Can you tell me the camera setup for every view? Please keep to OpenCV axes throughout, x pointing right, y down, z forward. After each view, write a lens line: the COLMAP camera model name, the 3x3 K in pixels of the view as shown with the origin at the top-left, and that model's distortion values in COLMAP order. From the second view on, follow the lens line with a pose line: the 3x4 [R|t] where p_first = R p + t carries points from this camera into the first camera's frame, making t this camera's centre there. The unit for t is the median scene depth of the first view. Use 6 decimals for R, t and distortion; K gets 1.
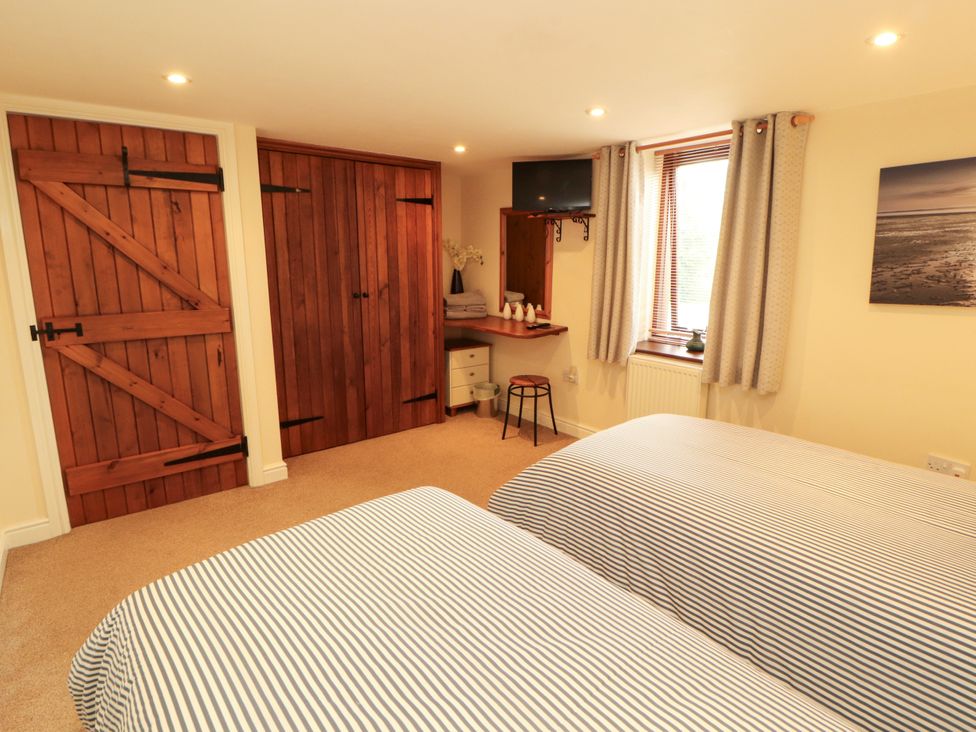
lens RADIAL K [[501.4, 0, 496.3], [0, 501.4, 343.5], [0, 0, 1]] dist [0.003499, -0.017259]
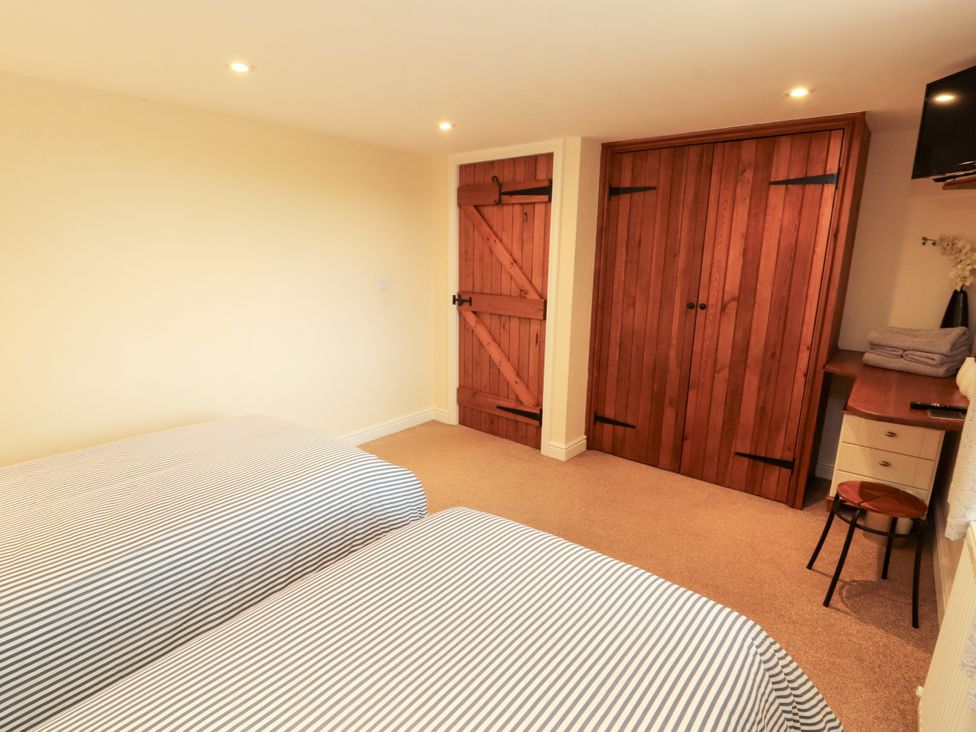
lens RADIAL K [[506.9, 0, 488.0], [0, 506.9, 366.0], [0, 0, 1]] dist [0.002439, -0.016976]
pose [[0.213240, 0.215862, -0.952855, 0.592366], [-0.189274, 0.965937, 0.176468, -0.100870], [0.958491, 0.142721, 0.246833, 0.571043]]
